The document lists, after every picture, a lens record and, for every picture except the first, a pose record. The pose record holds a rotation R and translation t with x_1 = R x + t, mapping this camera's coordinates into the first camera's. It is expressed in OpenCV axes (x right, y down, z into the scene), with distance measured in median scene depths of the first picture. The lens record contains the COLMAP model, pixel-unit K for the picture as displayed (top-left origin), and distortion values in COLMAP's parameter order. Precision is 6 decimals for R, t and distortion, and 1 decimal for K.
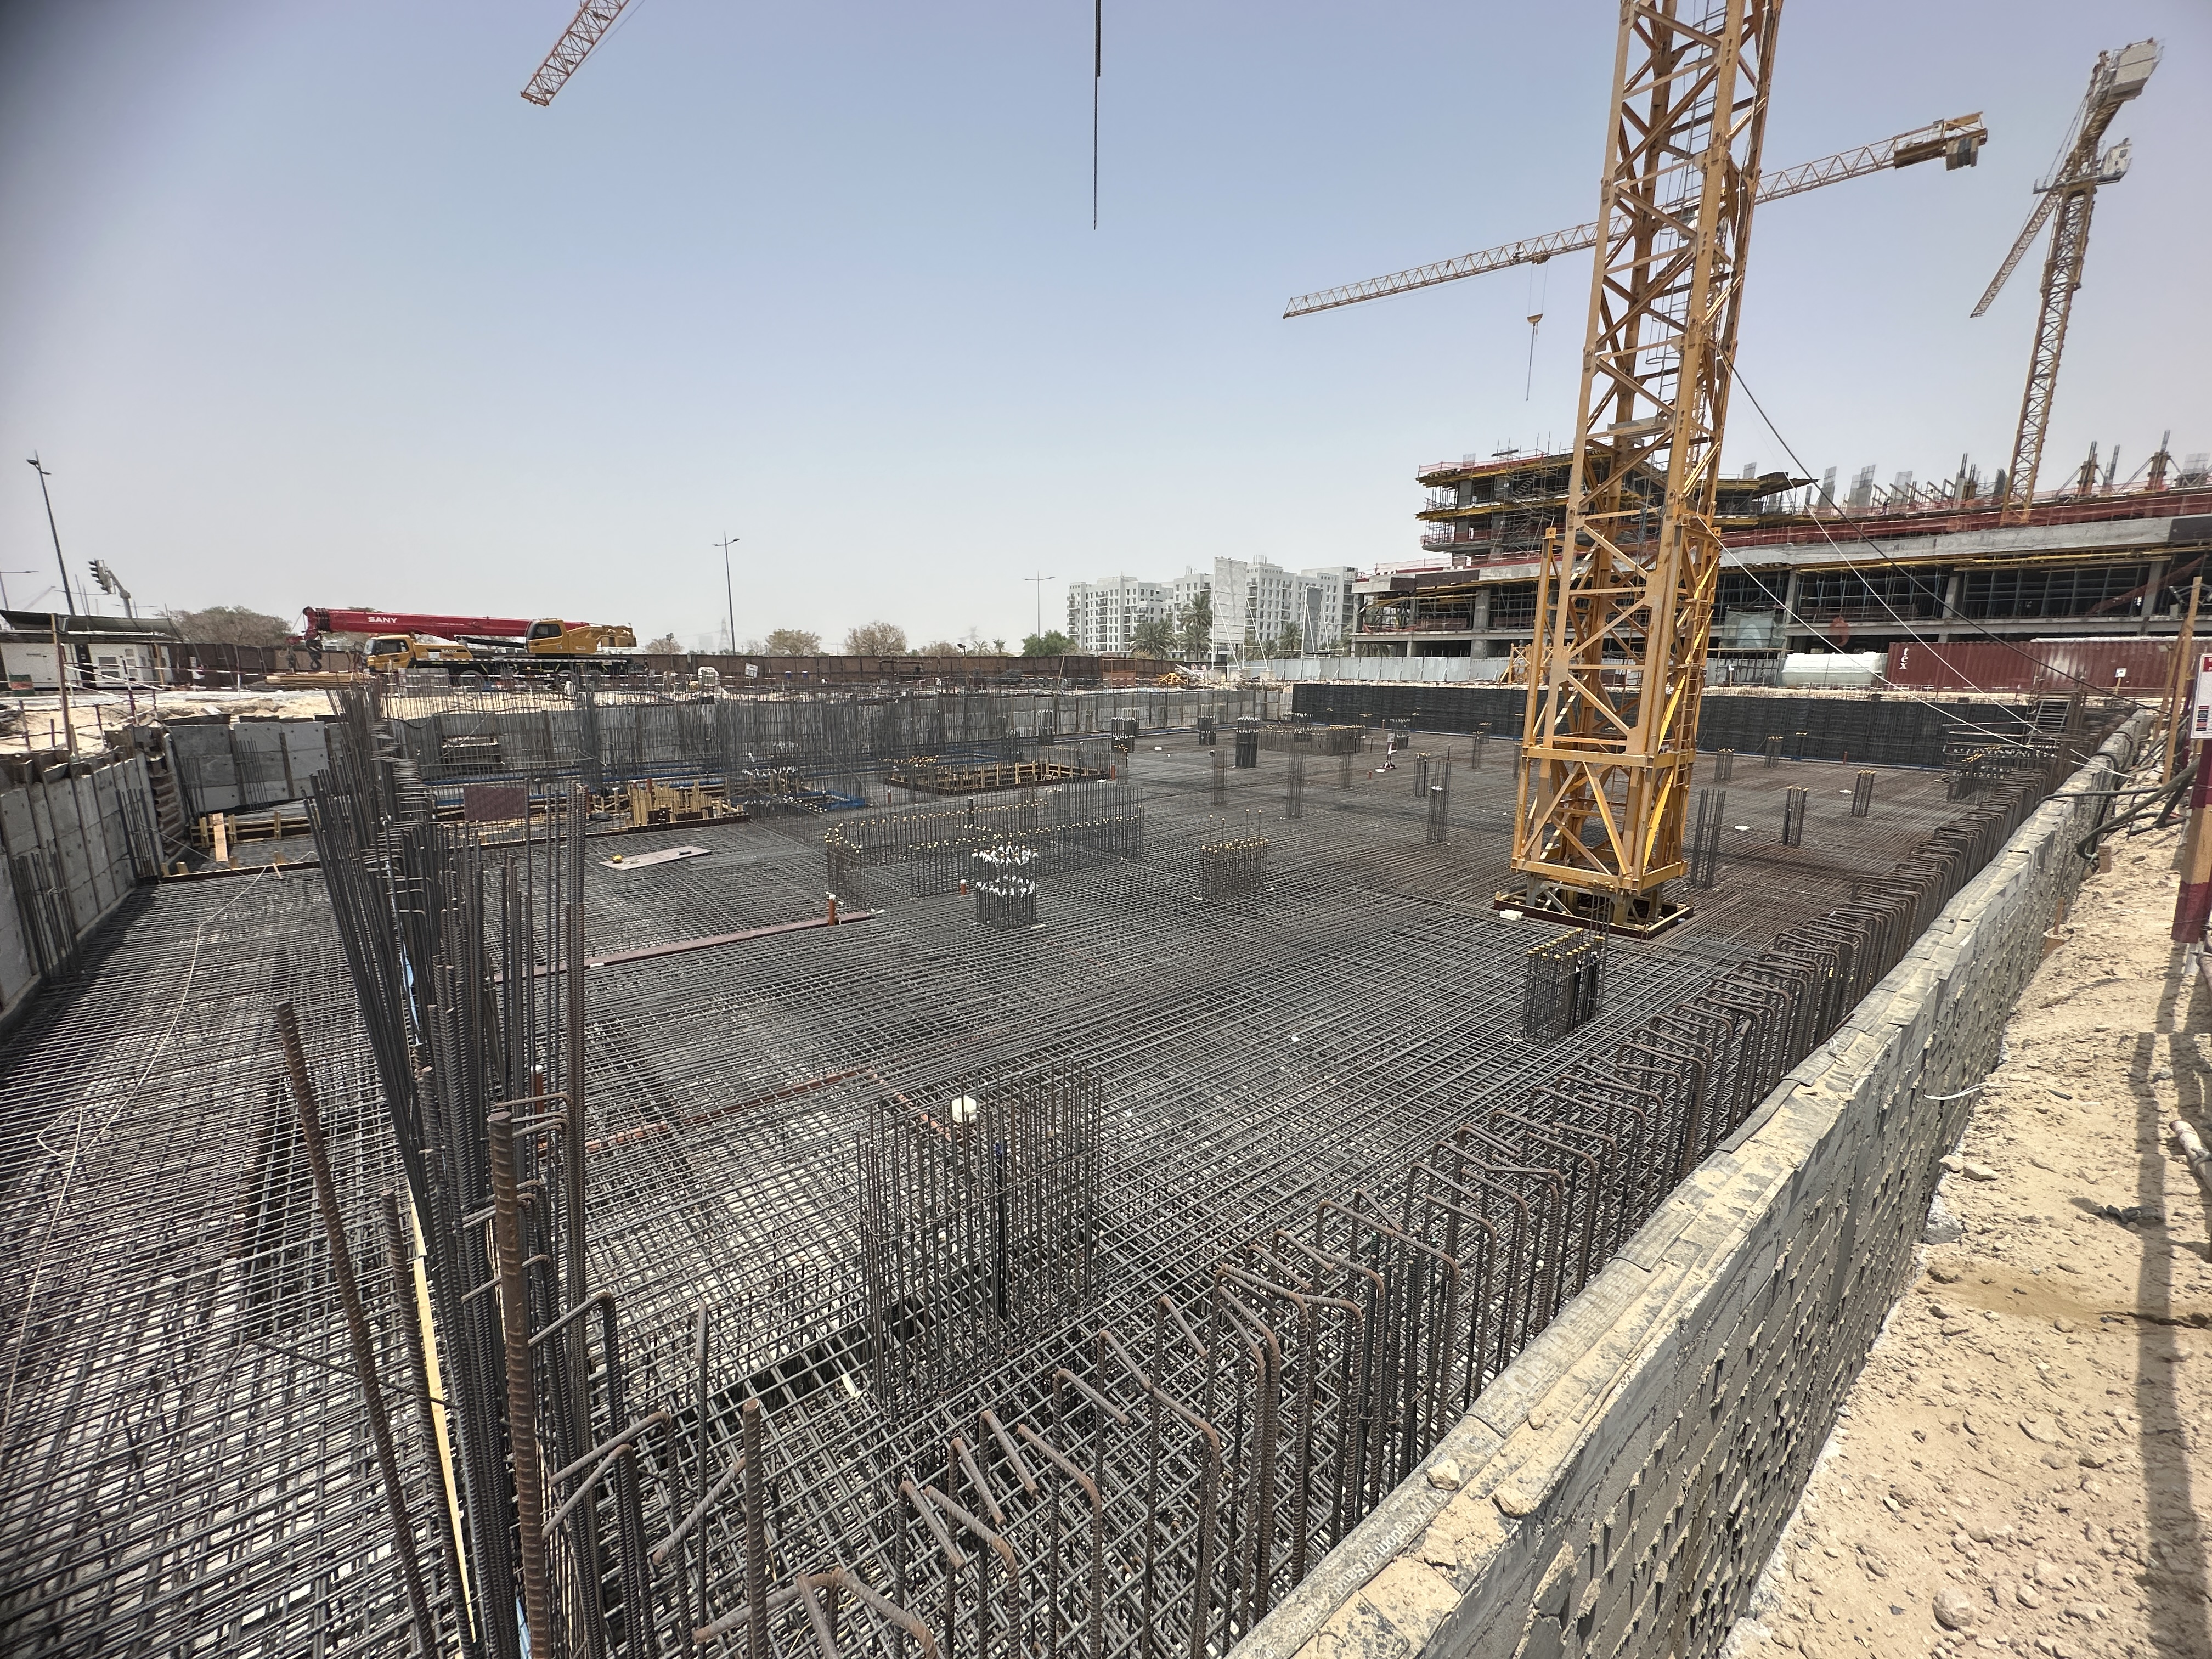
lens RADIAL K [[884.9, 0, 1105.2], [0, 884.9, 830.8], [0, 0, 1]] dist [-0.003188, 0.000531]
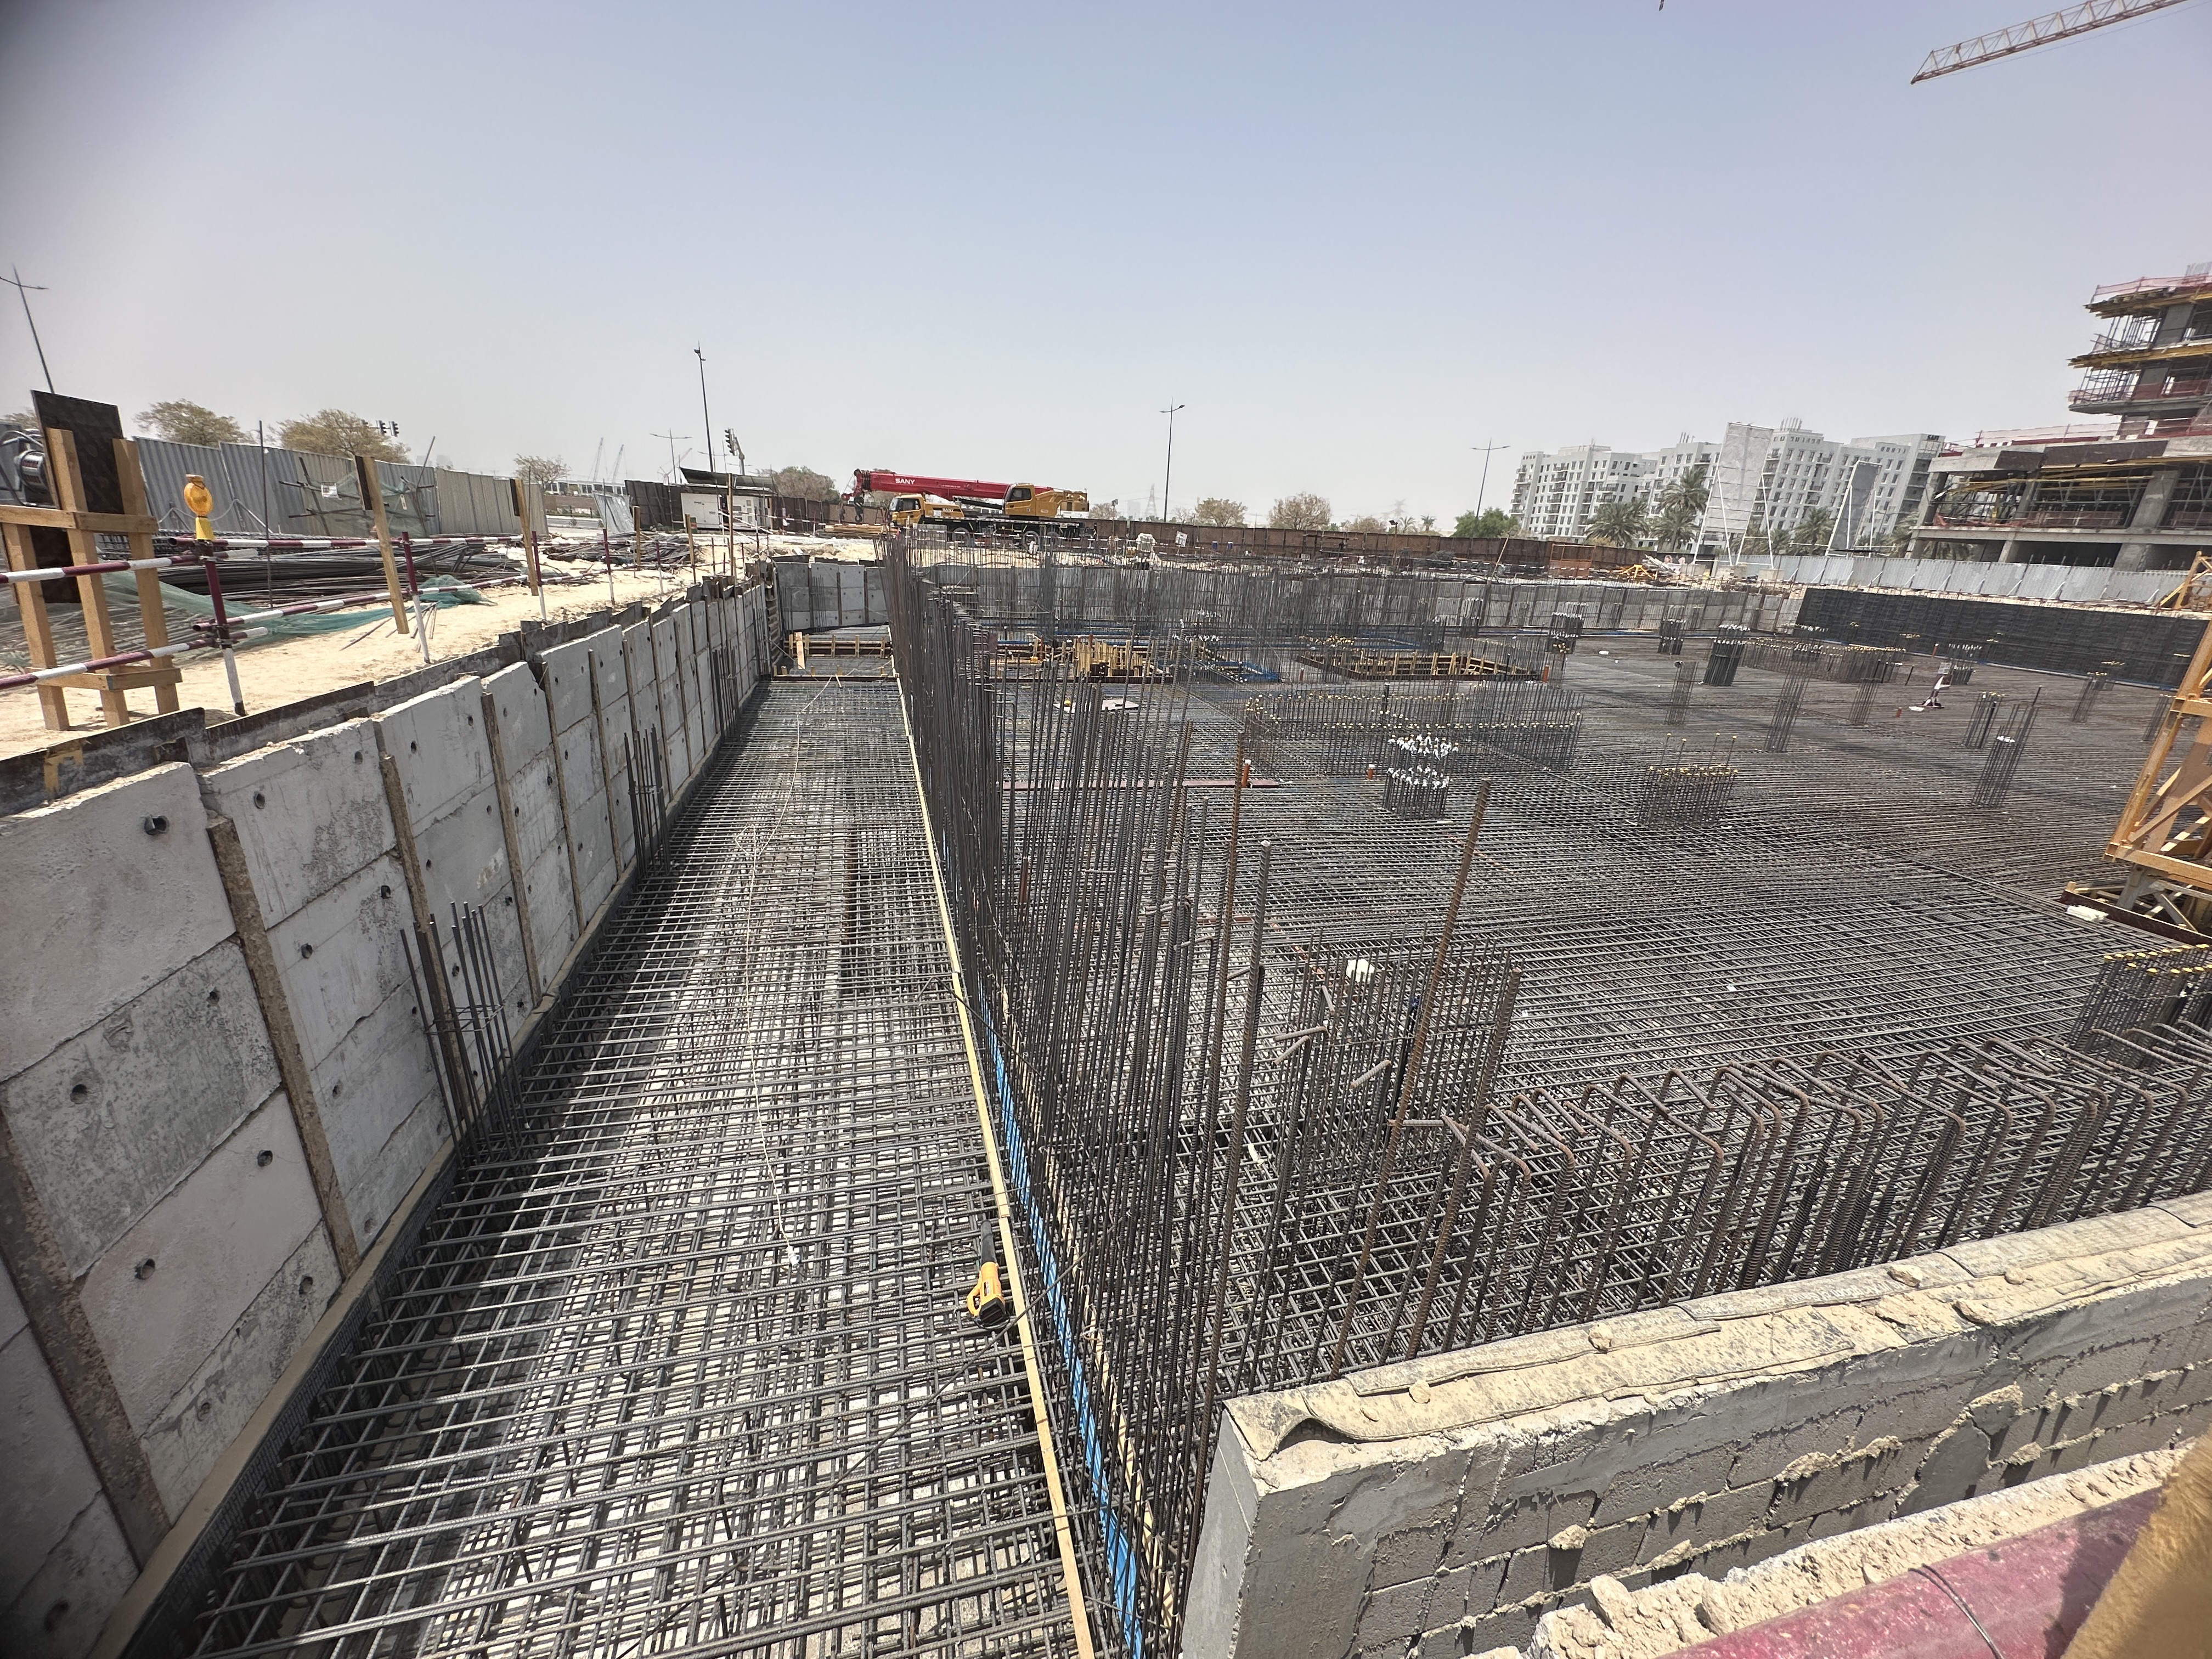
lens RADIAL K [[884.9, 0, 1105.2], [0, 884.9, 830.8], [0, 0, 1]] dist [-0.003188, 0.000531]
pose [[0.901385, 0.177658, -0.394896, -0.011006], [-0.123768, 0.979619, 0.158205, 0.003668], [0.414954, -0.093728, 0.905002, -0.022918]]
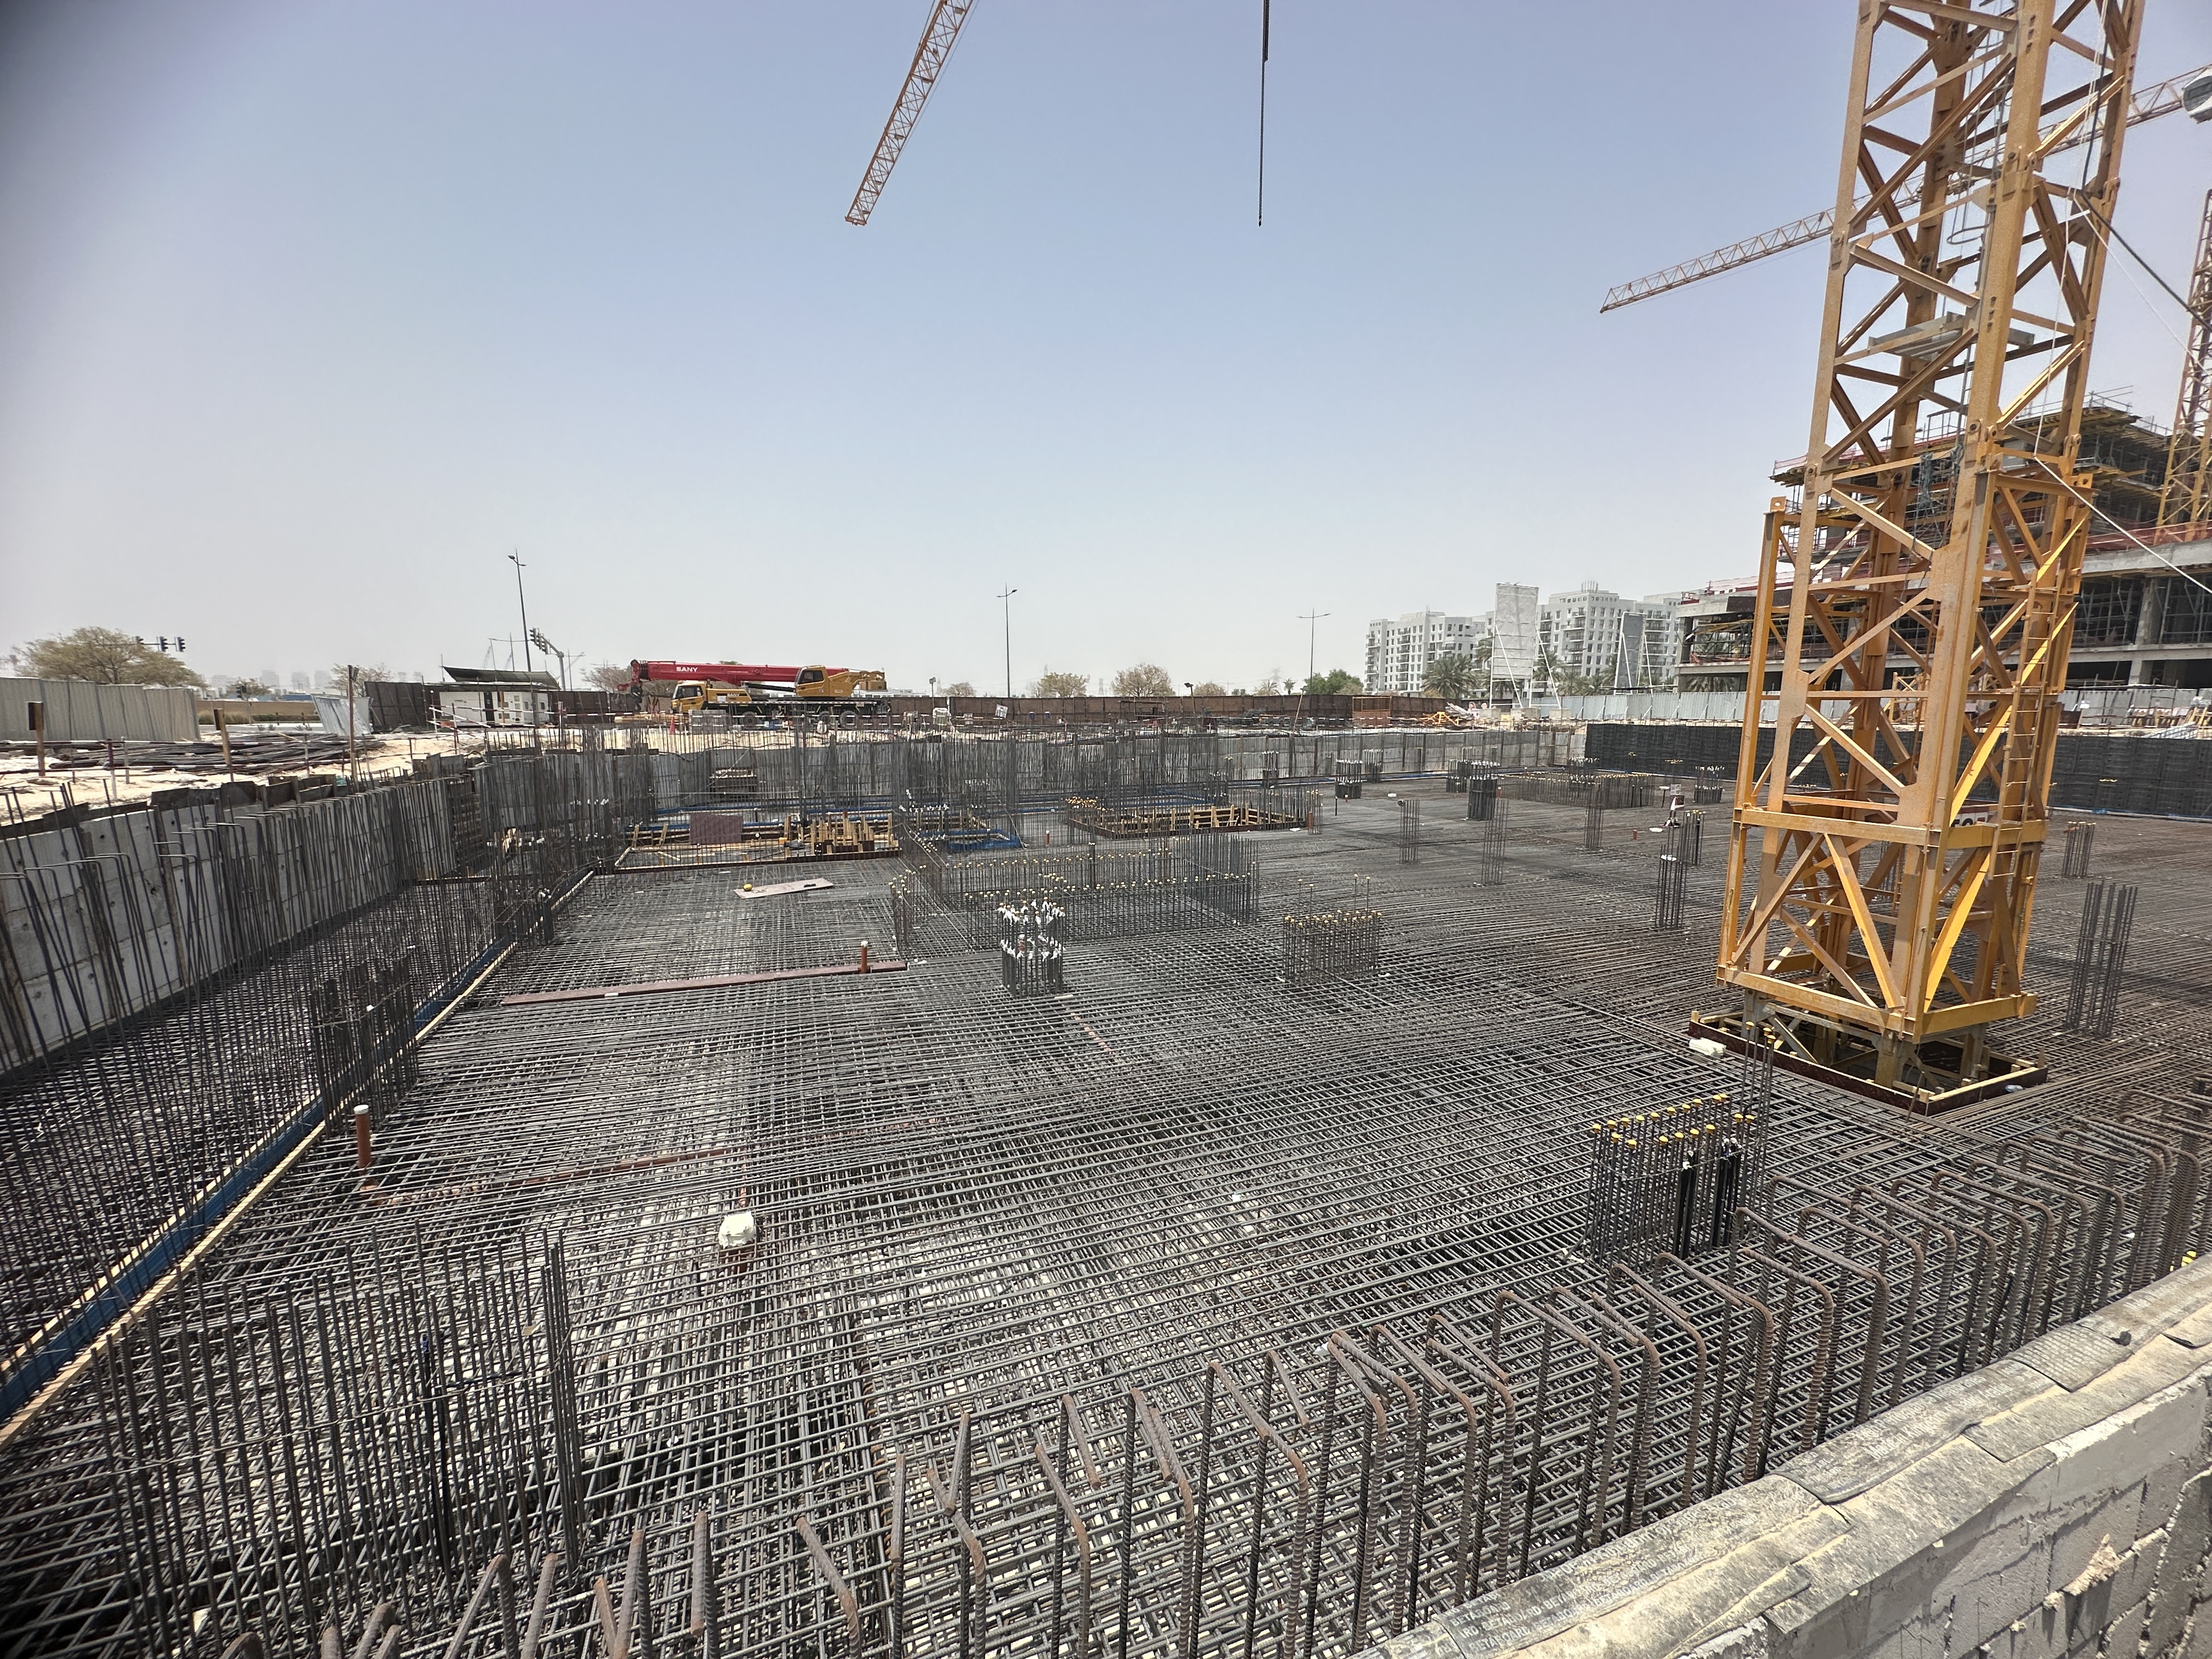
lens RADIAL K [[884.9, 0, 1105.2], [0, 884.9, 830.8], [0, 0, 1]] dist [-0.003188, 0.000531]
pose [[0.943900, 0.039561, -0.327852, 0.103861], [-0.054466, 0.997852, -0.036404, -0.010905], [0.325708, 0.052218, 0.944027, 0.078186]]
